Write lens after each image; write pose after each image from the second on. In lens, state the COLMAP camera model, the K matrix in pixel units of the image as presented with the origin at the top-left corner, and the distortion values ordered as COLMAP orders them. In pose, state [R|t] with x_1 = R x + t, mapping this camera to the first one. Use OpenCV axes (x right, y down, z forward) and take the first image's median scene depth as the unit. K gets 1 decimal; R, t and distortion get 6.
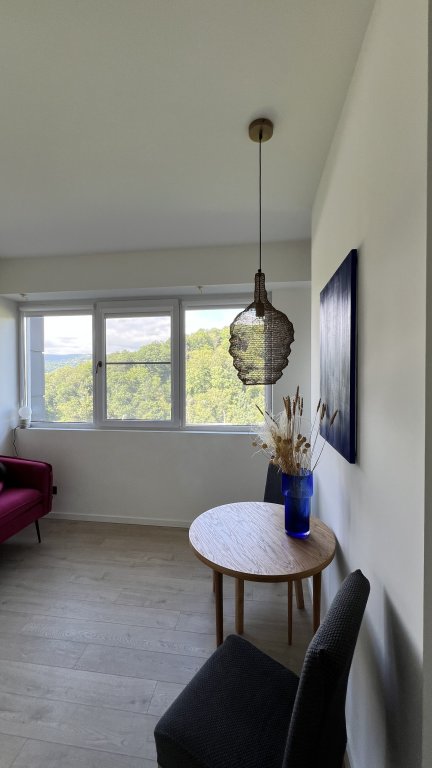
lens RADIAL K [[315.0, 0, 215.0], [0, 315.0, 384.9], [0, 0, 1]] dist [0.012034, 0.000012]
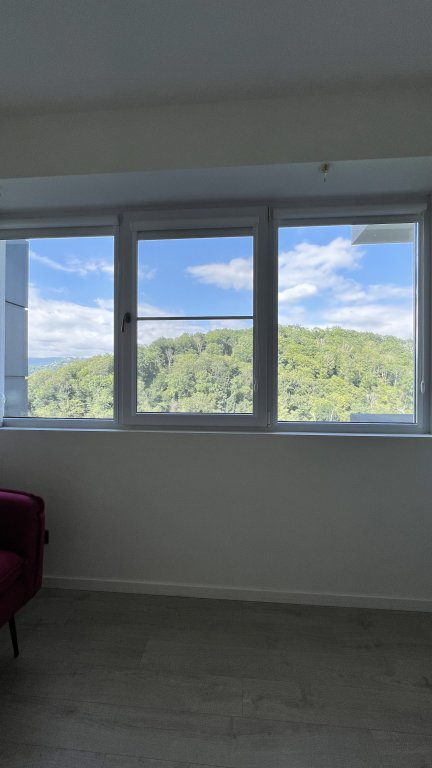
lens RADIAL K [[315.0, 0, 217.5], [0, 315.0, 384.1], [0, 0, 1]] dist [0.012034, 0.000012]
pose [[0.998237, 0.005346, 0.059114, -0.234201], [-0.004330, 0.999841, -0.017297, 0.066823], [-0.059197, 0.017010, 0.998101, 0.411904]]
